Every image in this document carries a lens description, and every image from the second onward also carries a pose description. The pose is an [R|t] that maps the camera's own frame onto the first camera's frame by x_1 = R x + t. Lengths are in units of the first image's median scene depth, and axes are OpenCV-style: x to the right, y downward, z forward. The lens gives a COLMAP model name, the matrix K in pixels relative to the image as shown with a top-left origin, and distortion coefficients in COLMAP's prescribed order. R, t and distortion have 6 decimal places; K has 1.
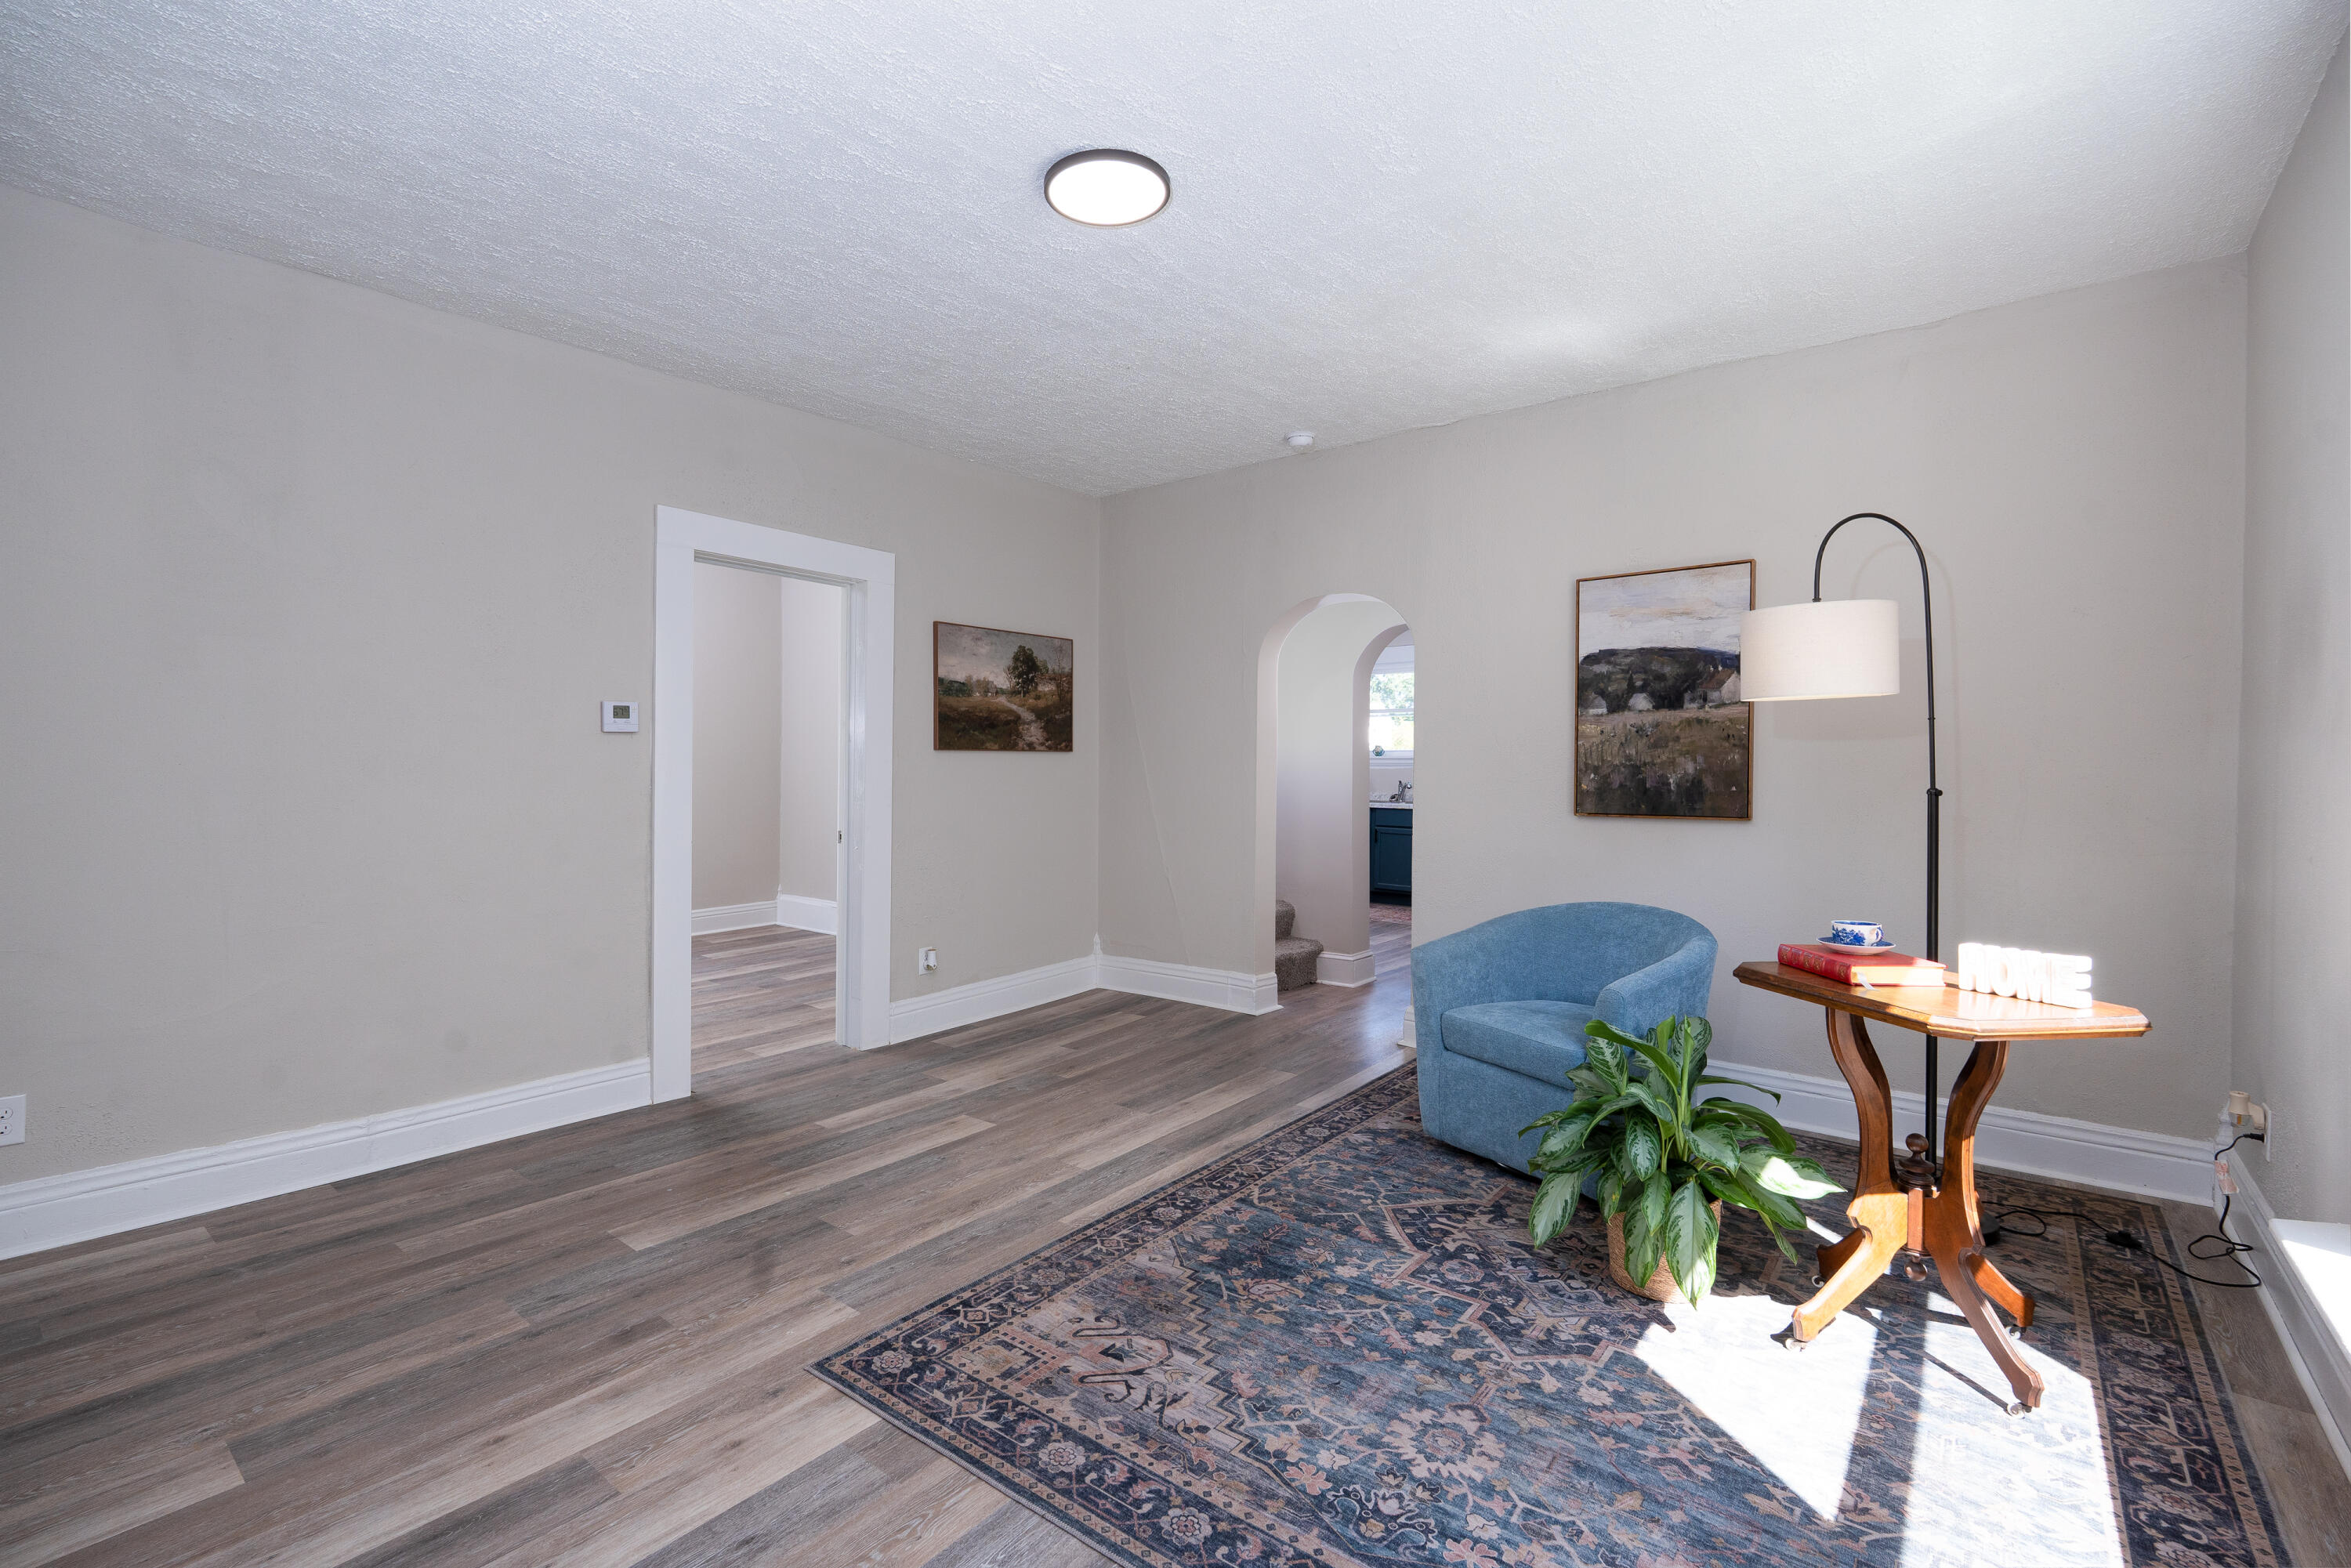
lens RADIAL K [[1036.7, 0, 1169.9], [0, 1036.7, 781.4], [0, 0, 1]] dist [-0.002134, 0.000182]
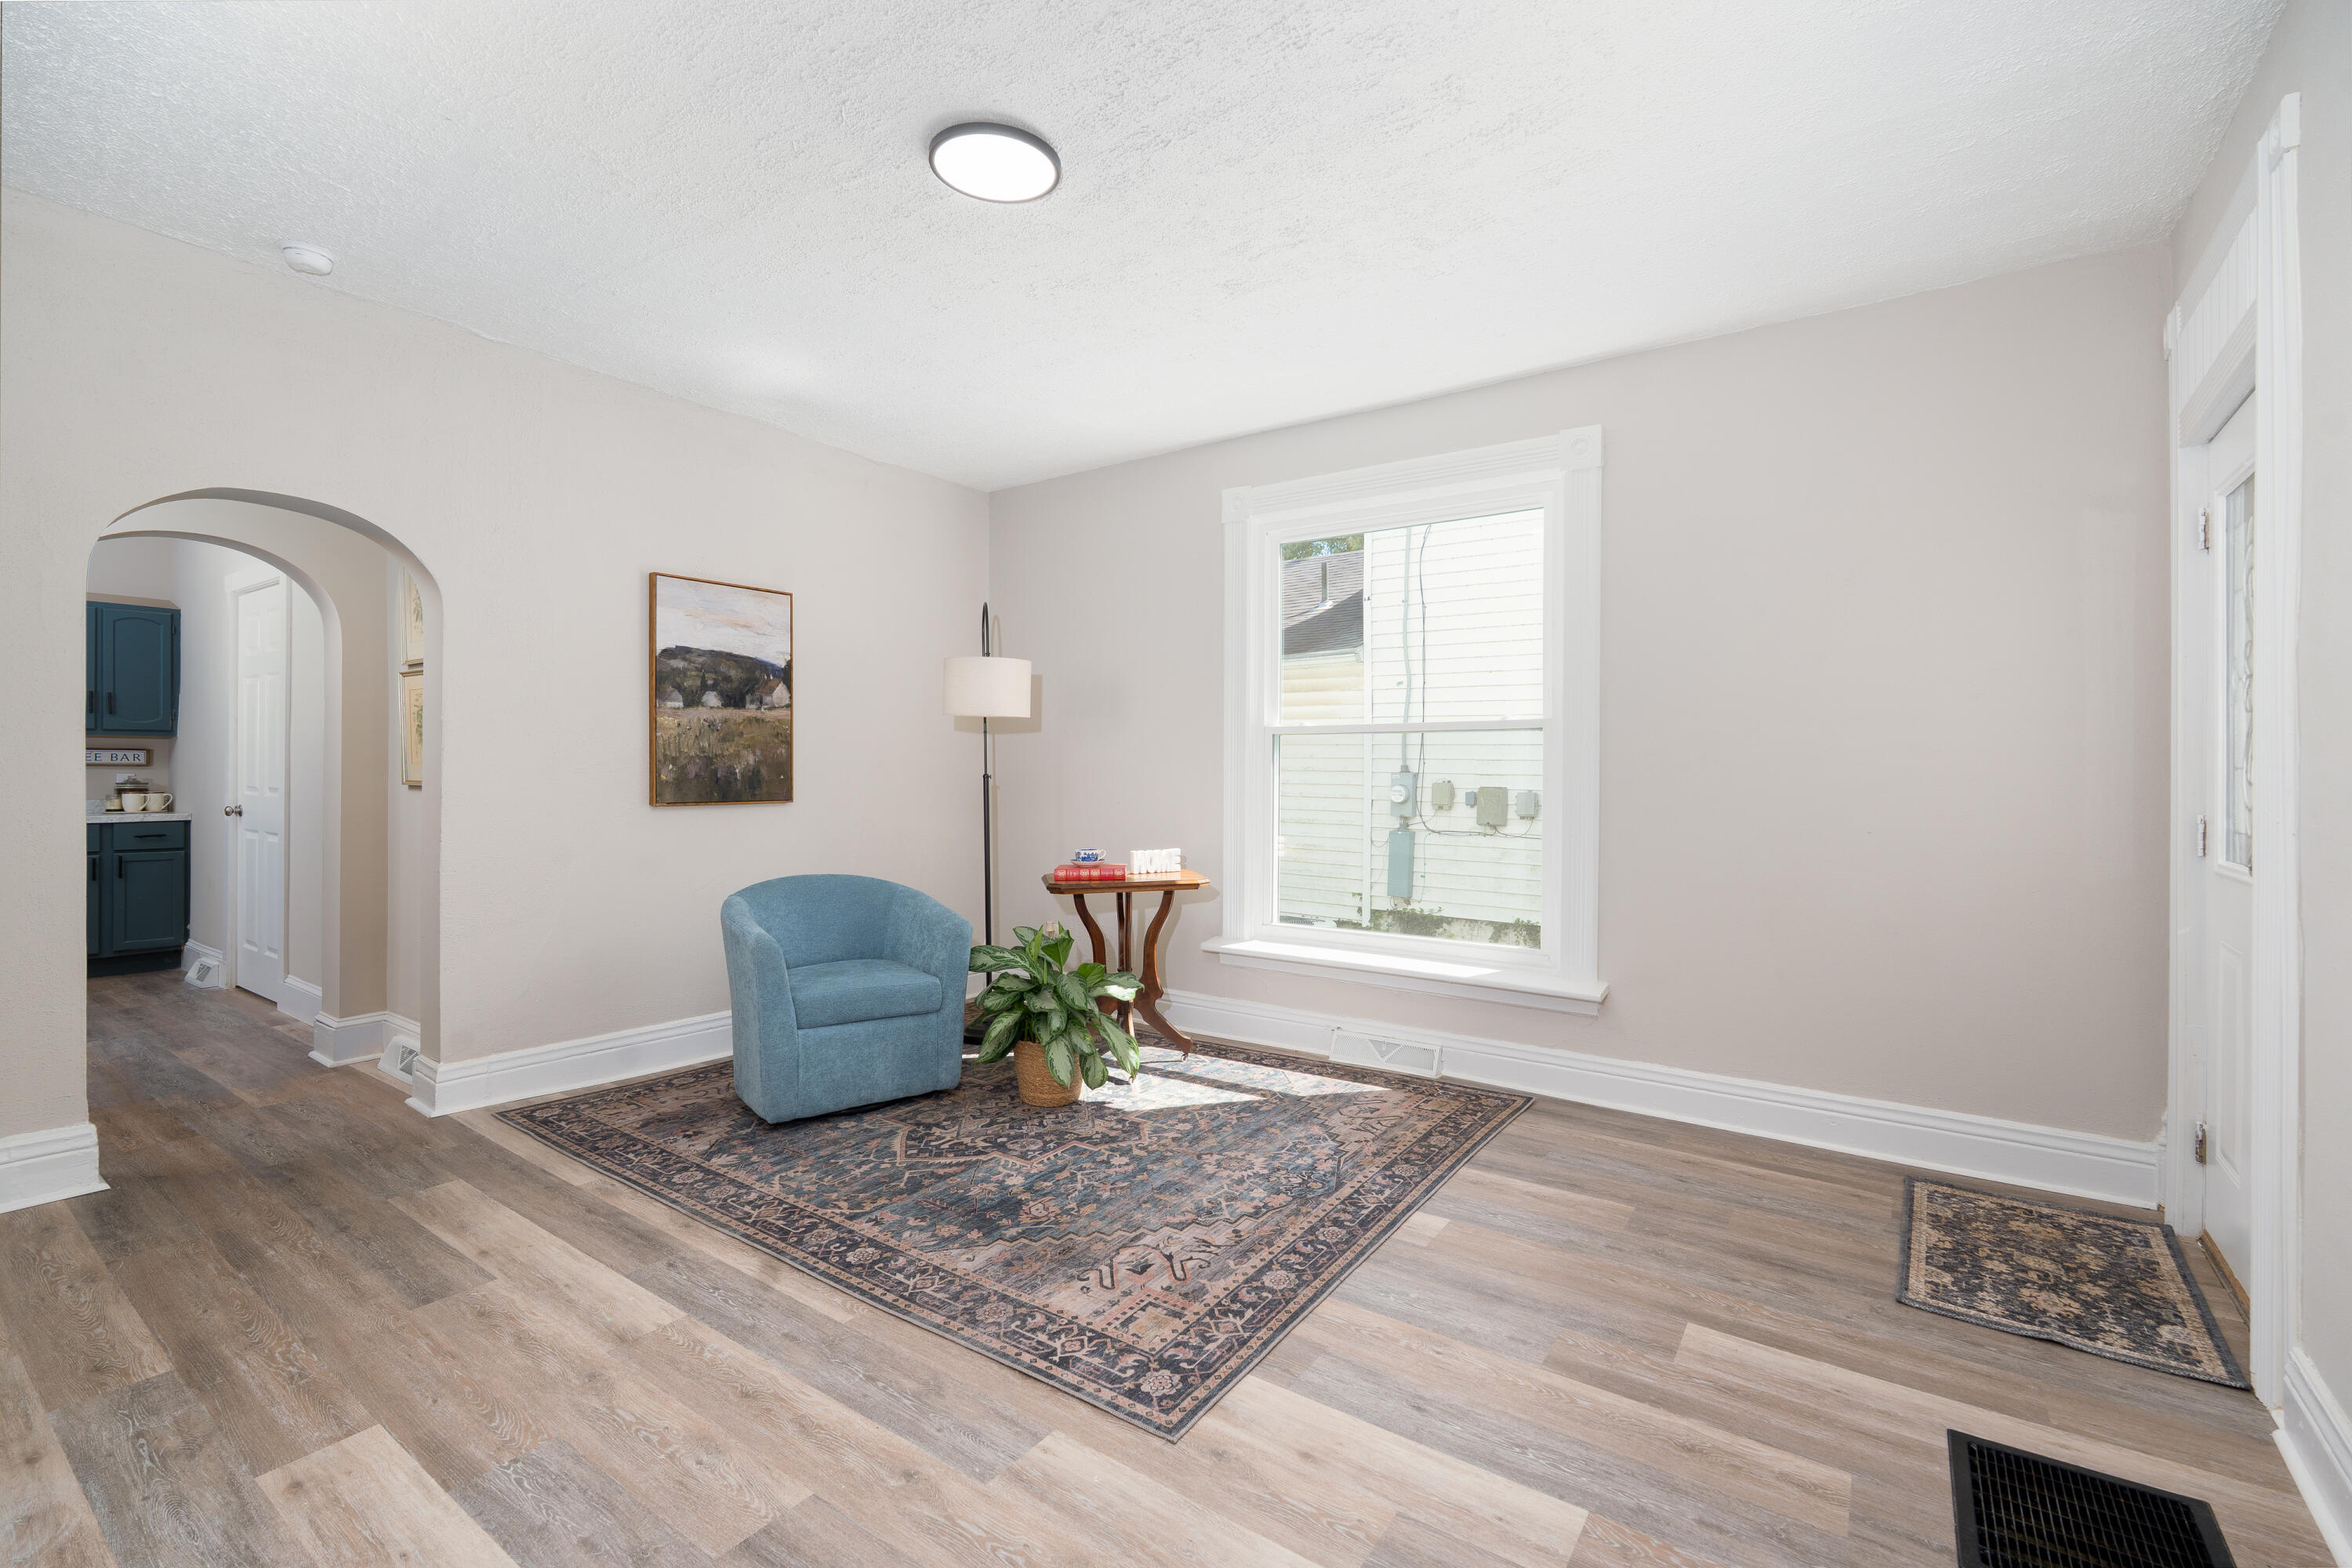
lens RADIAL K [[1037.2, 0, 1186.9], [0, 1037.2, 774.7], [0, 0, 1]] dist [-0.002134, 0.000182]
pose [[-0.078232, -0.009611, 0.996889, -0.987954], [0.005122, 0.999936, 0.010042, -0.007723], [-0.996922, 0.005891, -0.078178, 0.850378]]
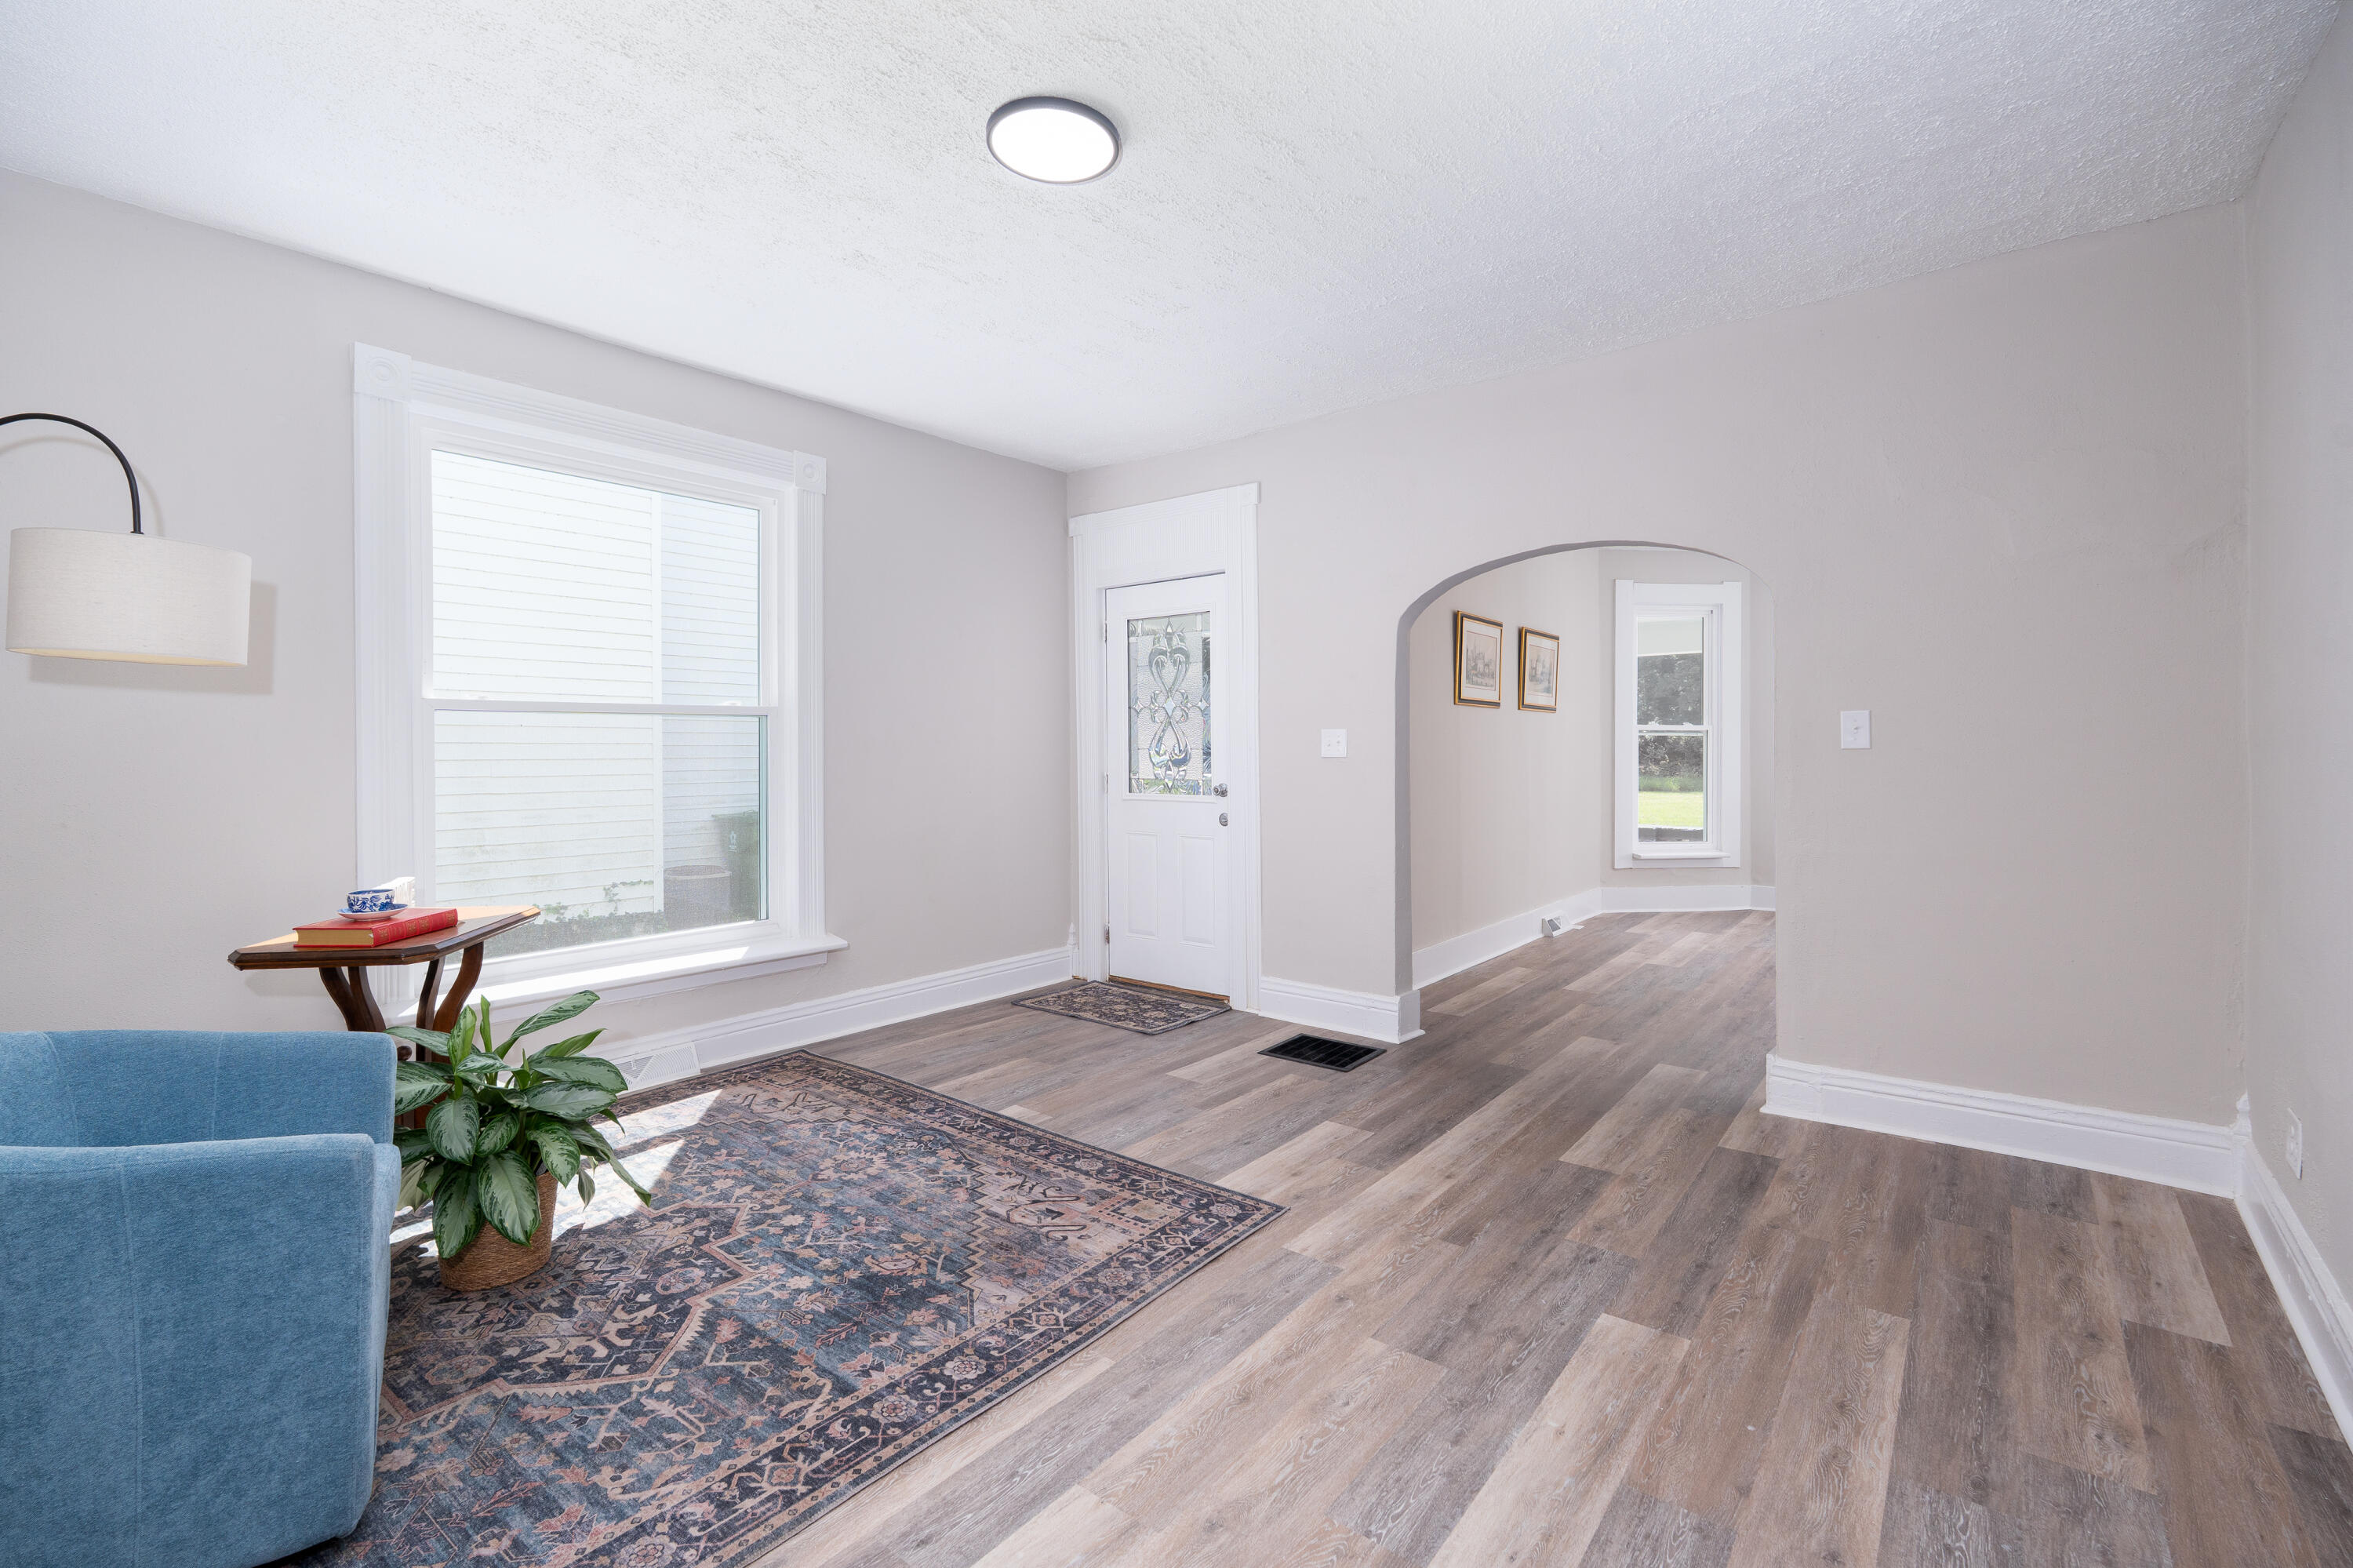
lens RADIAL K [[1037.6, 0, 1172.4], [0, 1037.6, 765.5], [0, 0, 1]] dist [-0.002134, 0.000182]
pose [[-0.999797, 0.001165, -0.020124, -0.143361], [0.000620, 0.999633, 0.027065, -0.022856], [0.020148, 0.027047, -0.999431, 1.847631]]
